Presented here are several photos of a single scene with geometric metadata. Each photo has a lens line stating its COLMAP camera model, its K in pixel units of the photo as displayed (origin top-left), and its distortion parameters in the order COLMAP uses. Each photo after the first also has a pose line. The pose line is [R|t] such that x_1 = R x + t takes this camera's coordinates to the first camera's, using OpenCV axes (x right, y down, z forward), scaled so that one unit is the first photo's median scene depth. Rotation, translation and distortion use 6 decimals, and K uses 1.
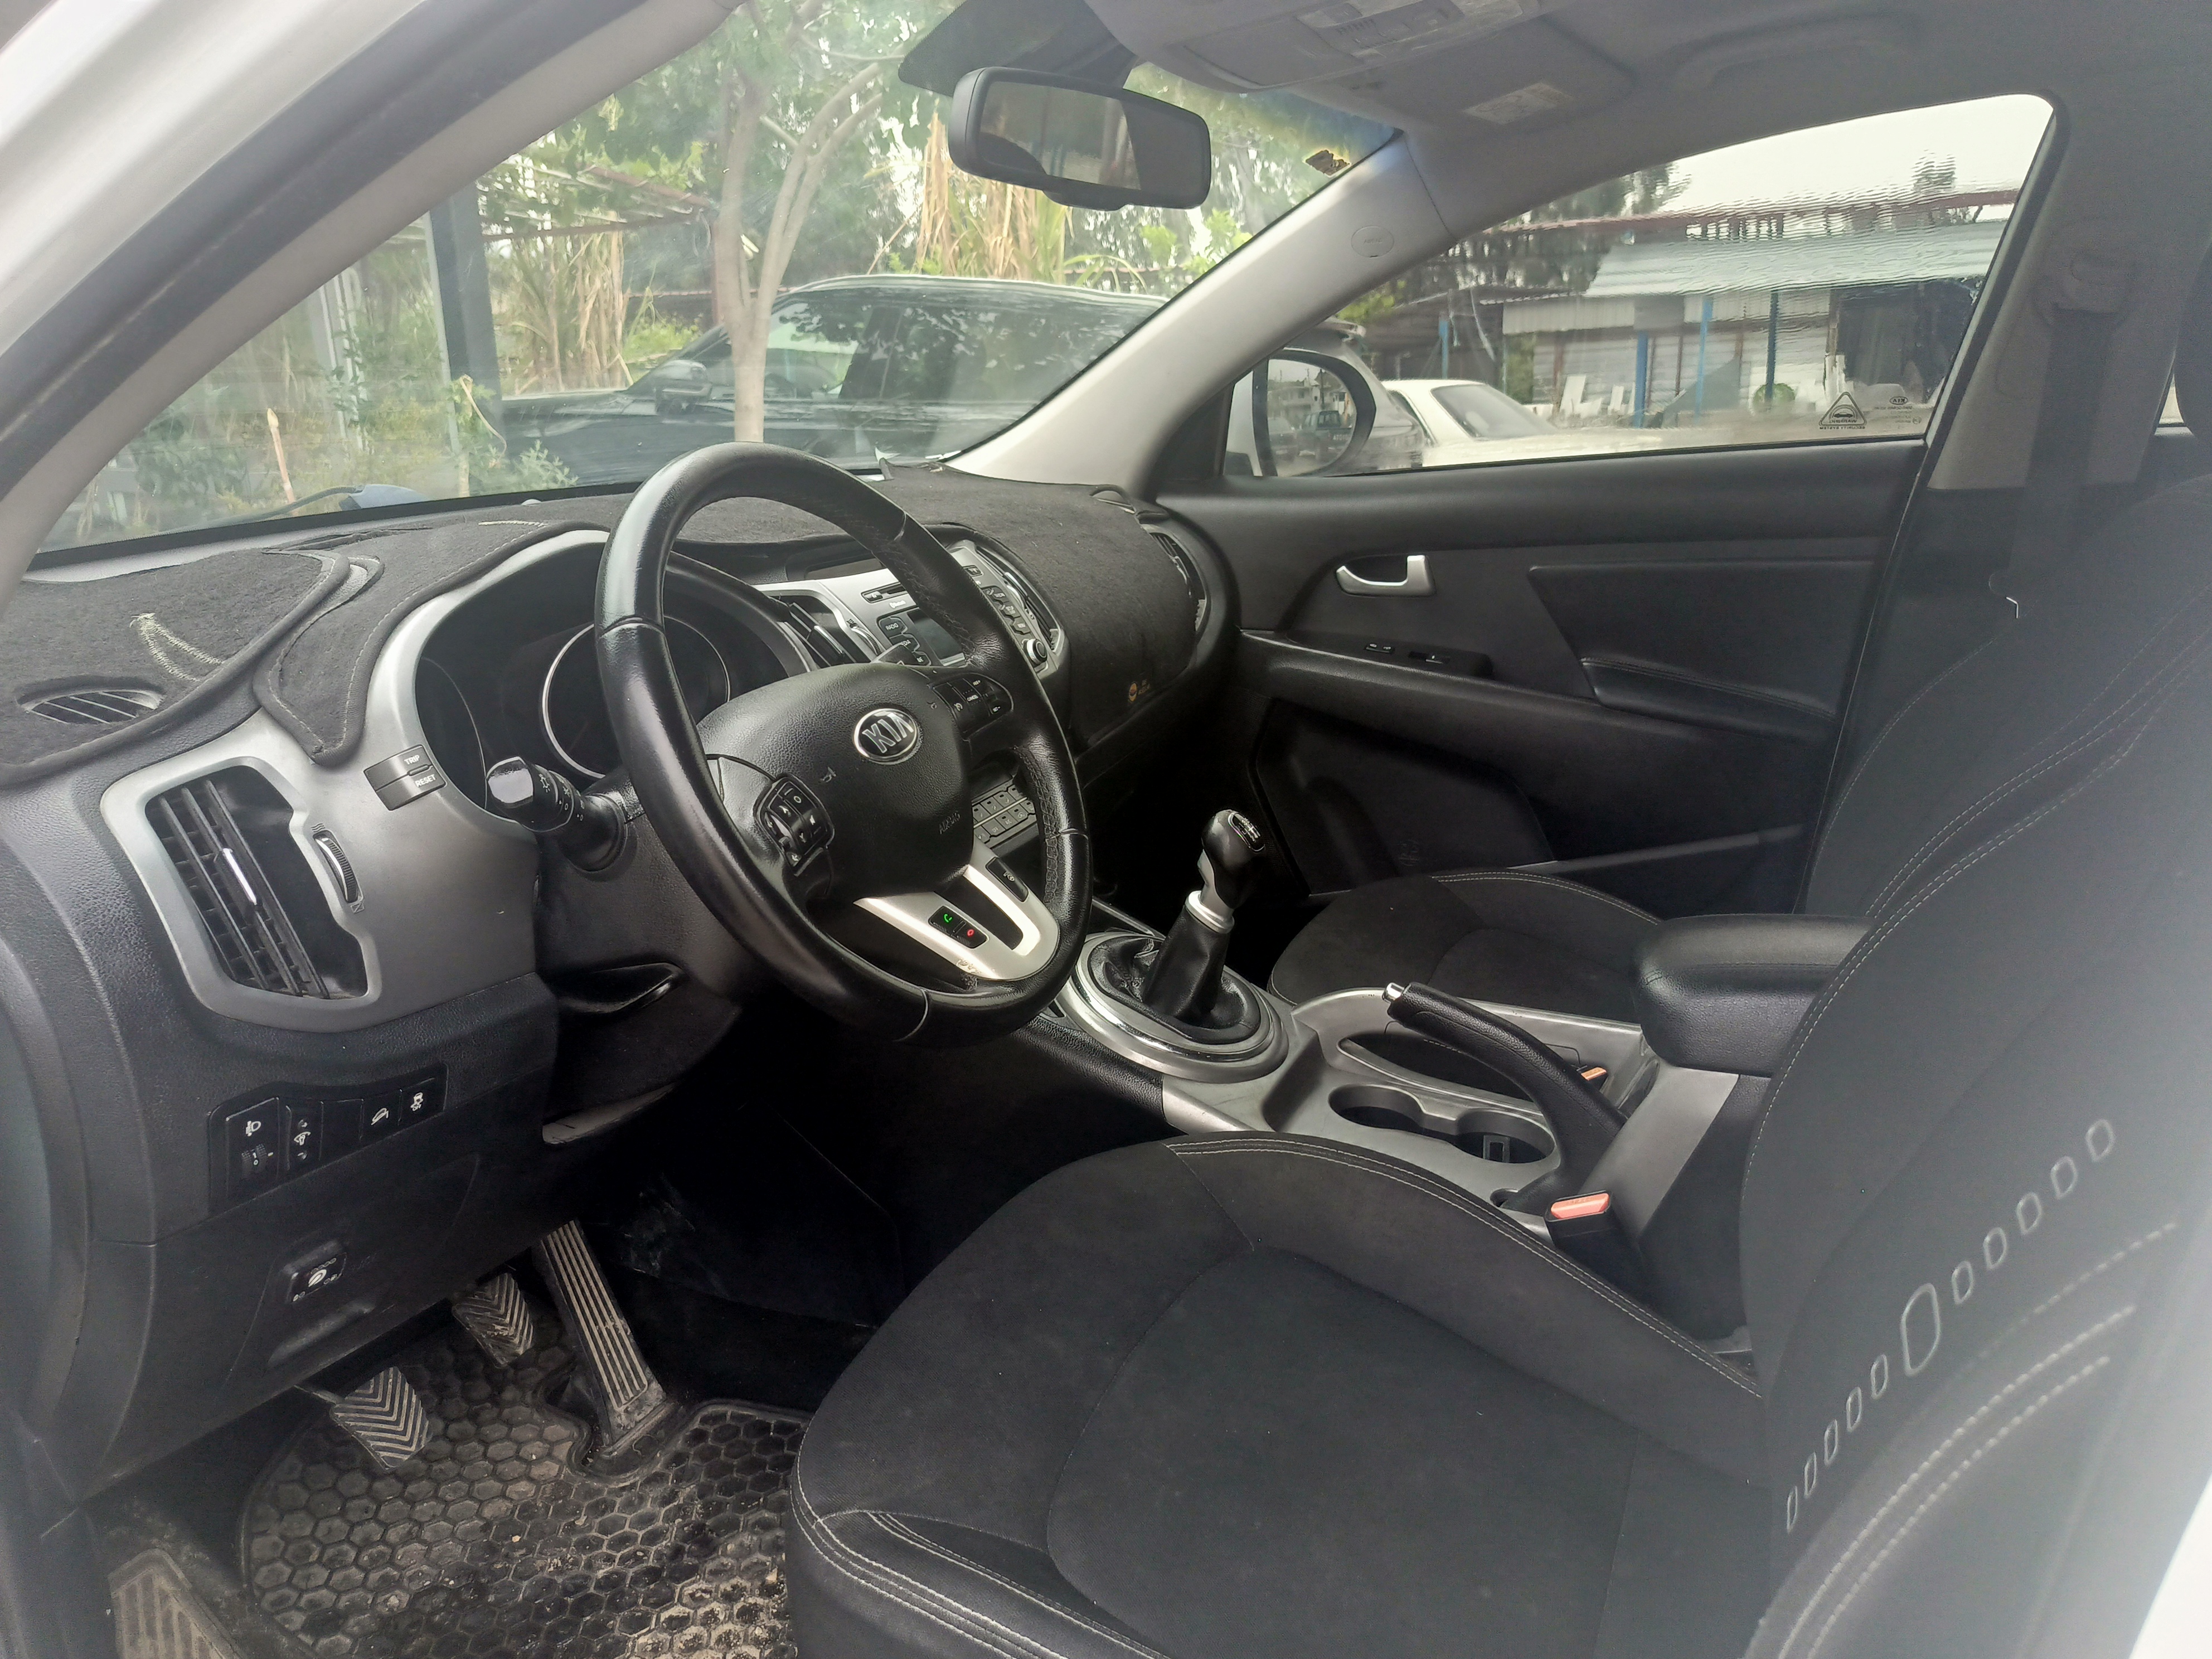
lens RADIAL K [[1575.4, 0, 1095.1], [0, 1575.4, 838.9], [0, 0, 1]] dist [0.021488, -0.020129]
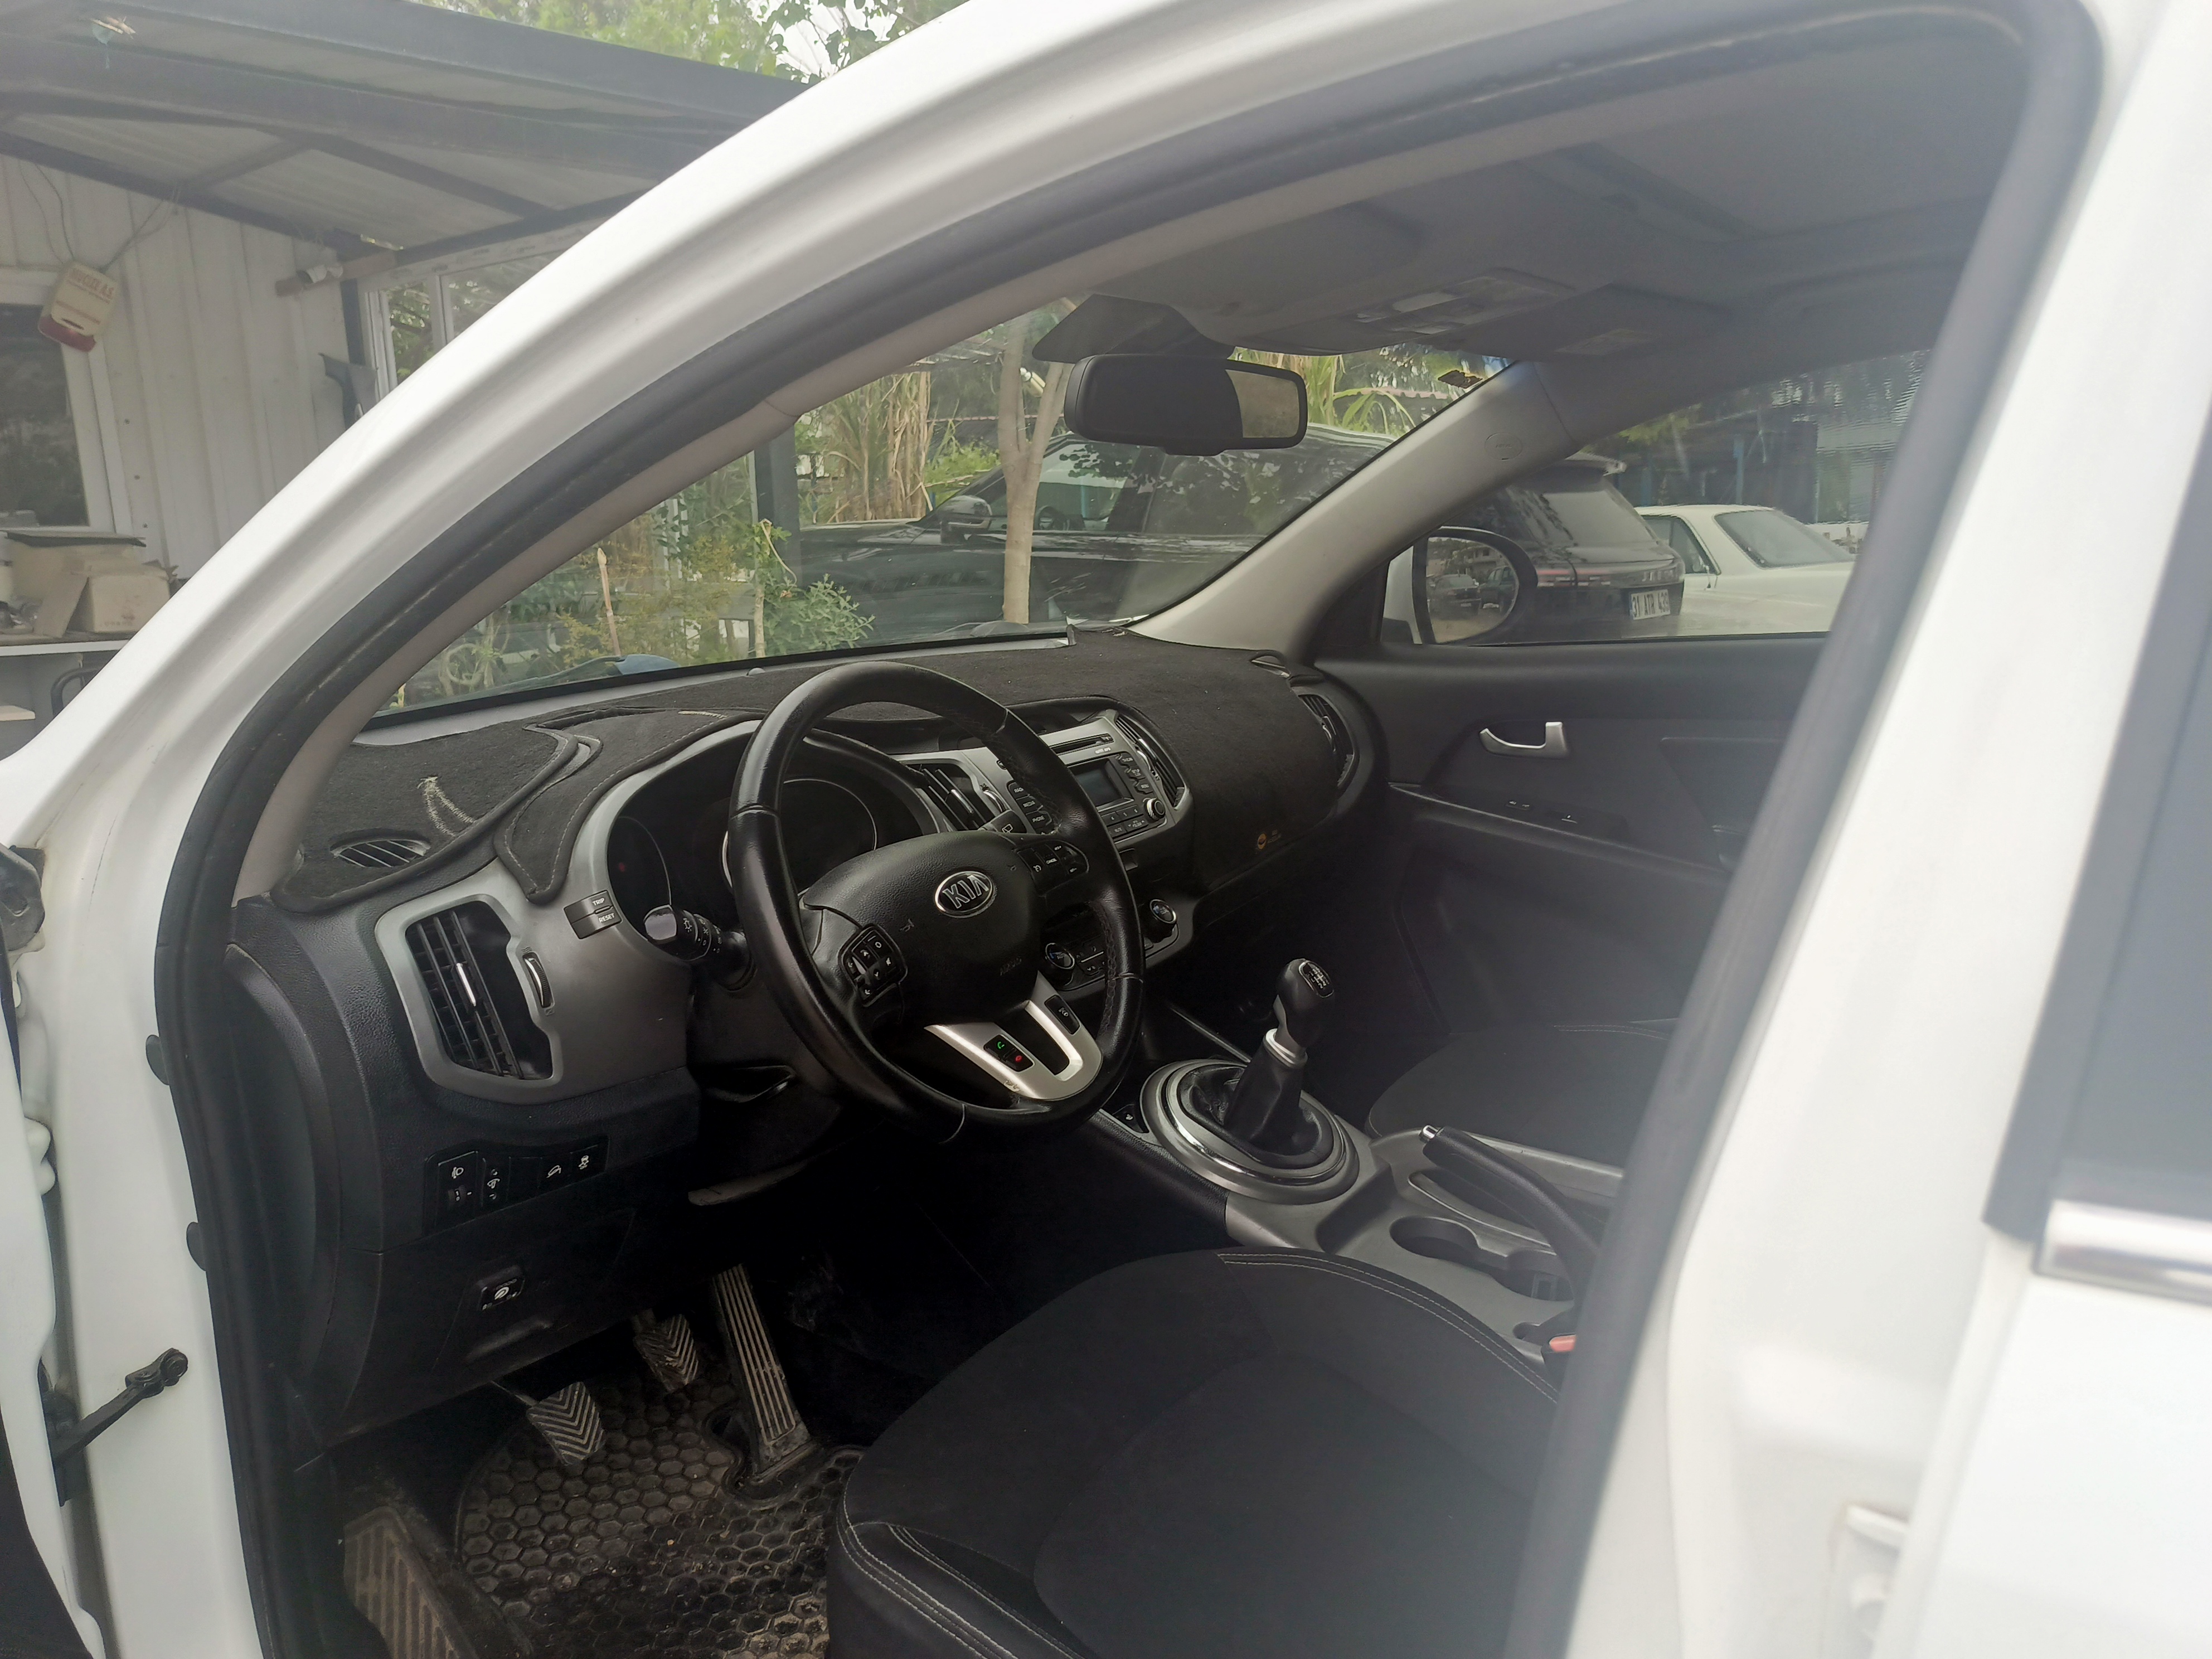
lens RADIAL K [[1576.4, 0, 1106.0], [0, 1576.4, 829.5], [0, 0, 1]] dist [0.060839, -0.087983]
pose [[0.983470, 0.041721, -0.176197, 0.151149], [-0.053896, 0.996436, -0.064887, -0.032293], [0.172862, 0.073311, 0.982214, -0.163769]]
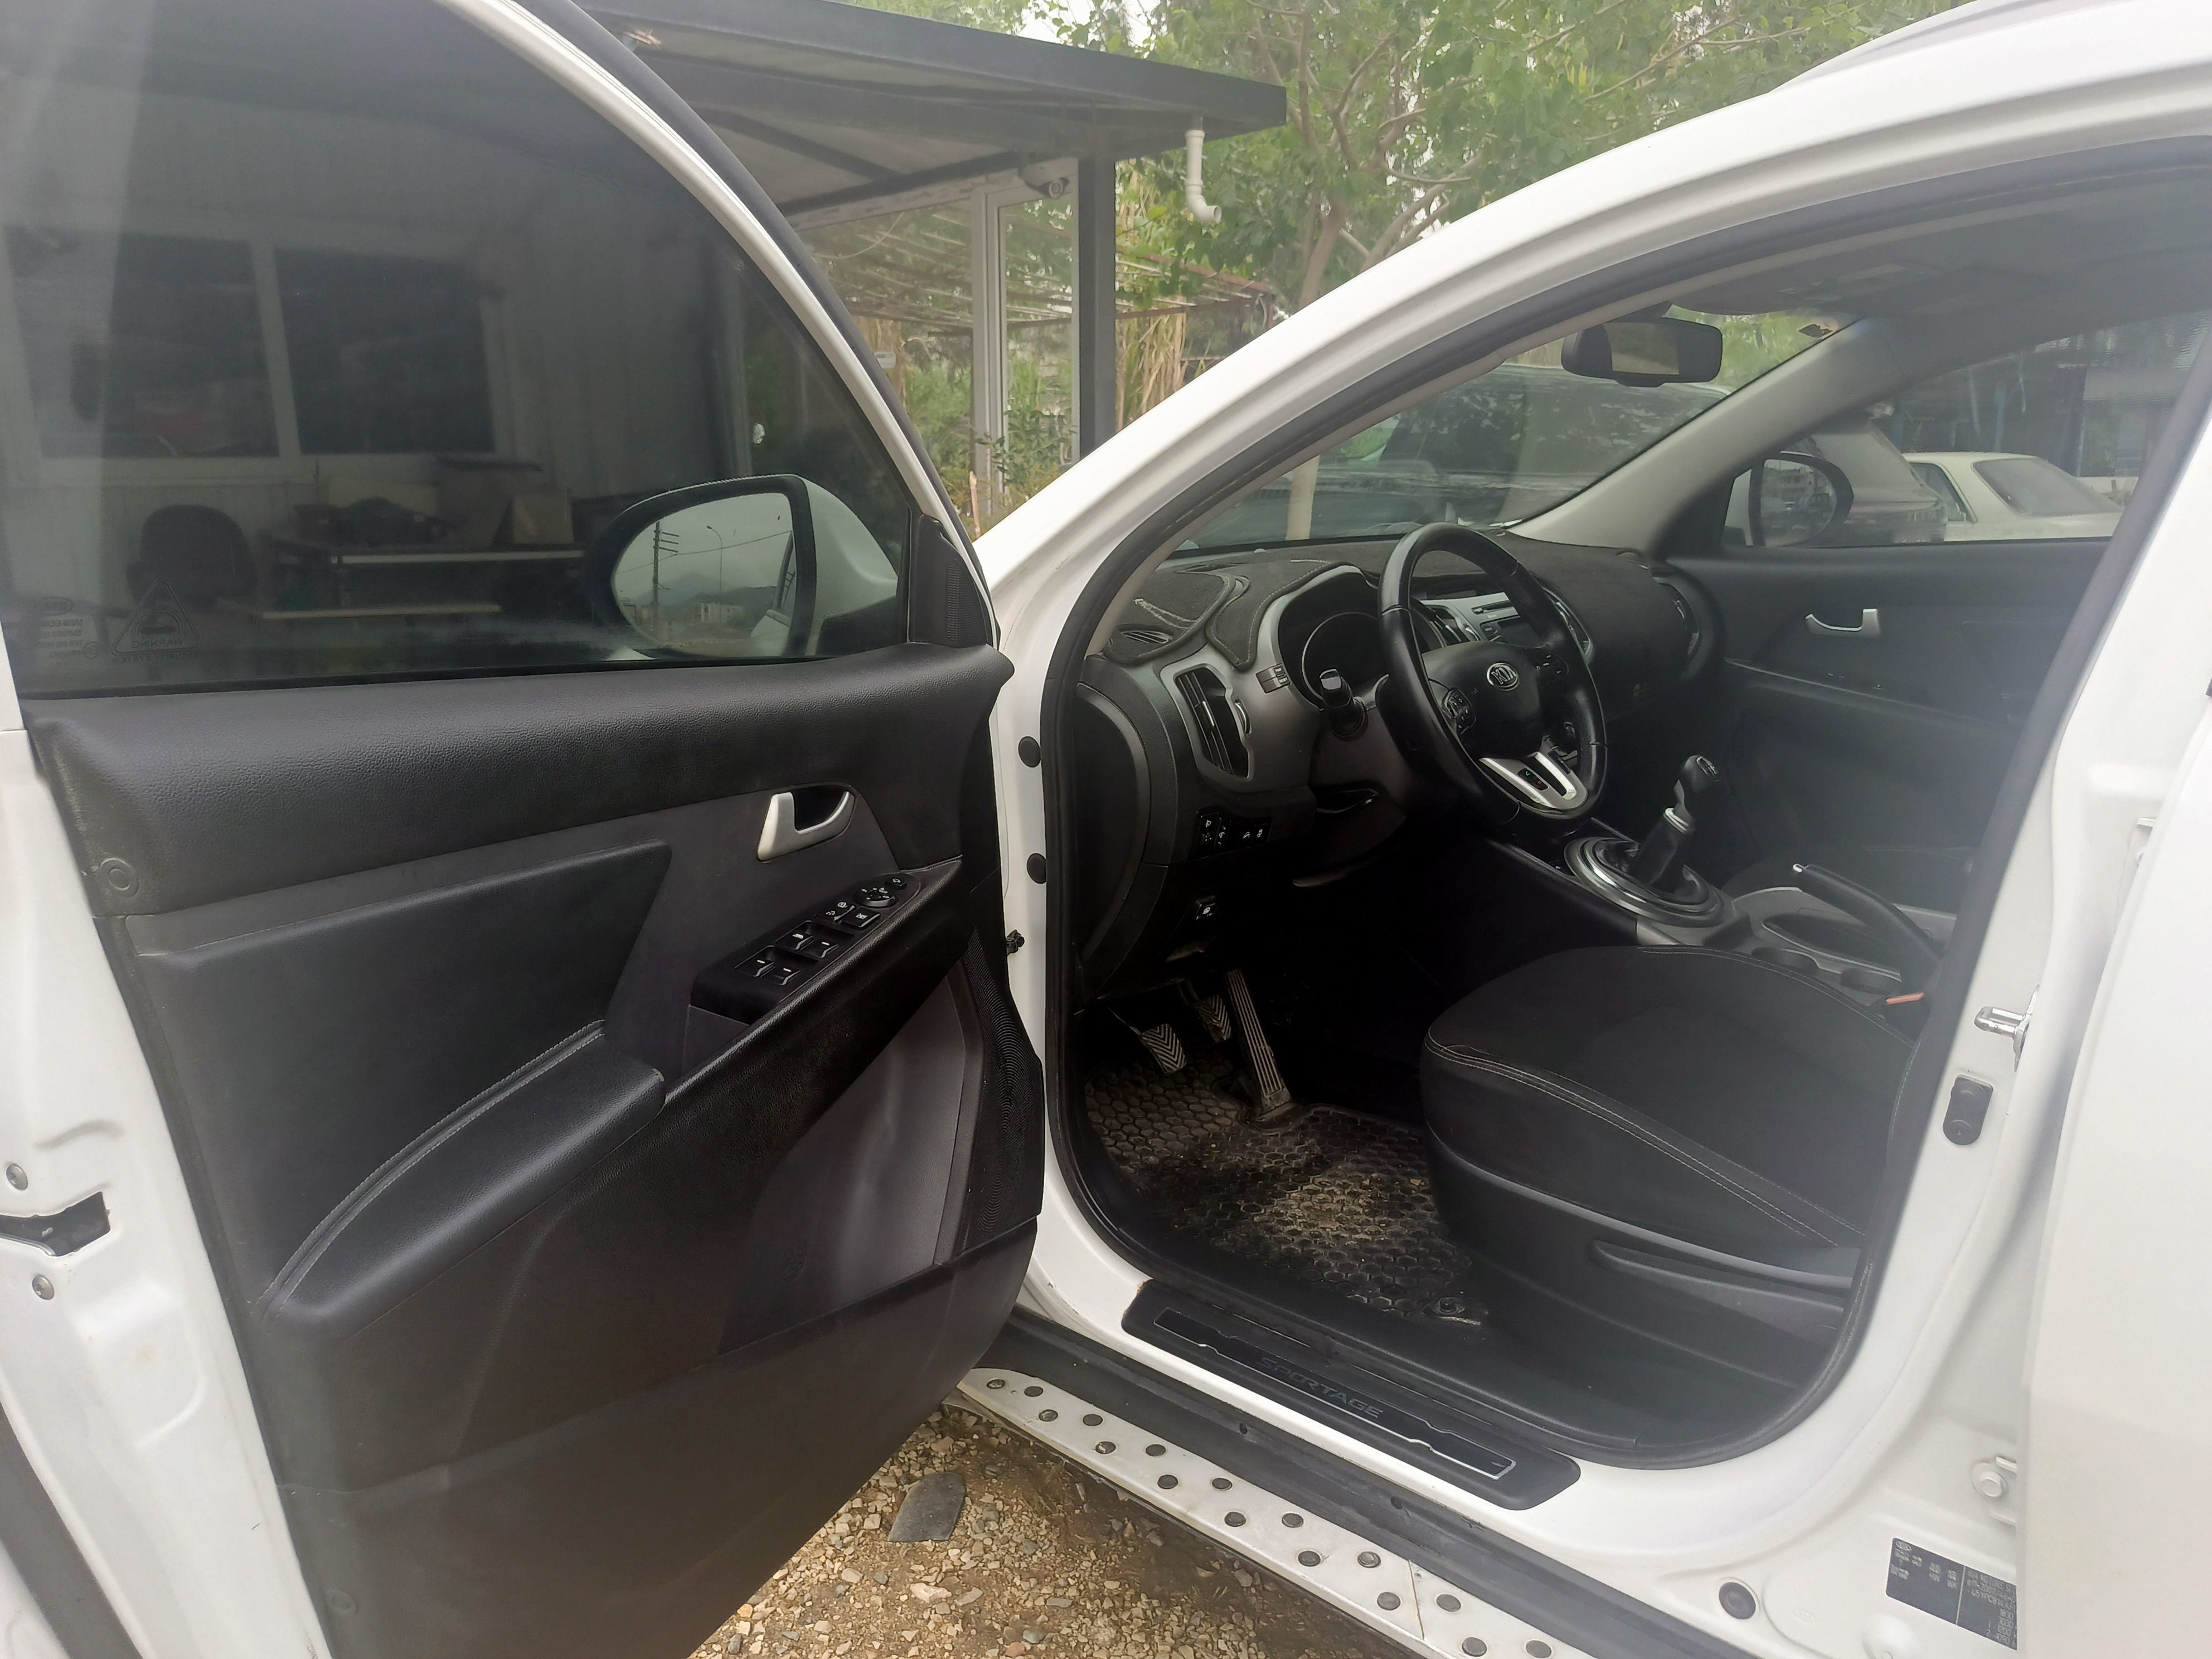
lens RADIAL K [[1622.3, 0, 1043.4], [0, 1622.3, 828.9], [0, 0, 1]] dist [0.086205, -0.196345]
pose [[0.948075, 0.086549, -0.306045, -0.030088], [-0.099672, 0.994641, -0.027483, 0.175104], [0.302026, 0.056560, 0.951620, -0.800721]]
